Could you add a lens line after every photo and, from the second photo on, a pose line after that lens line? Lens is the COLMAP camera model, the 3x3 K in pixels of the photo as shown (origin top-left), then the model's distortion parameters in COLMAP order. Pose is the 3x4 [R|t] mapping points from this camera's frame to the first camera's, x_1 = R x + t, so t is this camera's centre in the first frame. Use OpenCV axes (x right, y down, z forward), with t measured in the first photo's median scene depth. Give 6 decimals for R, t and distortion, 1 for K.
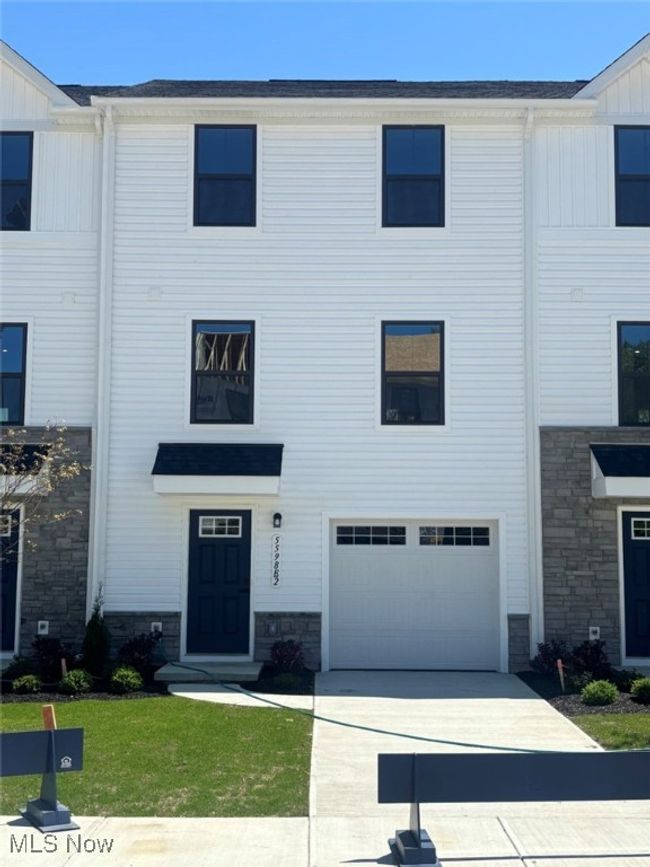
lens RADIAL K [[1106.3, 0, 324.7], [0, 1106.3, 436.6], [0, 0, 1]] dist [0.055220, 0.000000]
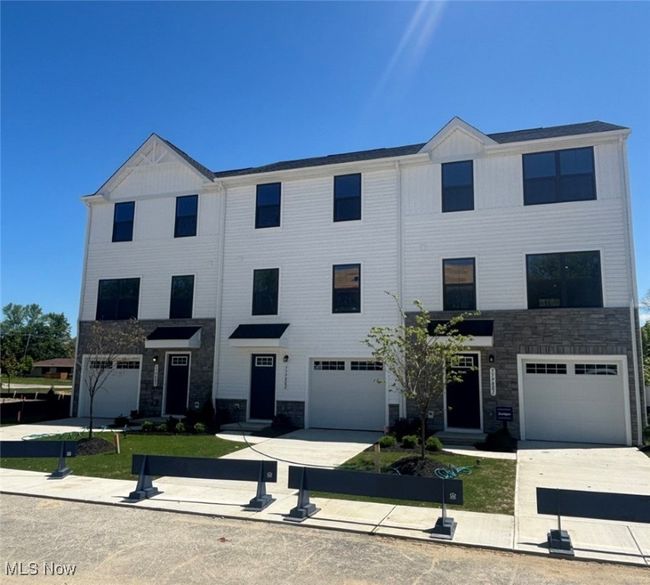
lens RADIAL K [[546.0, 0, 324.9], [0, 546.0, 288.7], [0, 0, 1]] dist [0.031500, 0.014191]
pose [[0.944083, -0.044154, -0.326739, 0.384434], [0.026464, 0.997943, -0.058394, 0.002771], [0.328645, 0.046482, 0.943309, -0.006128]]
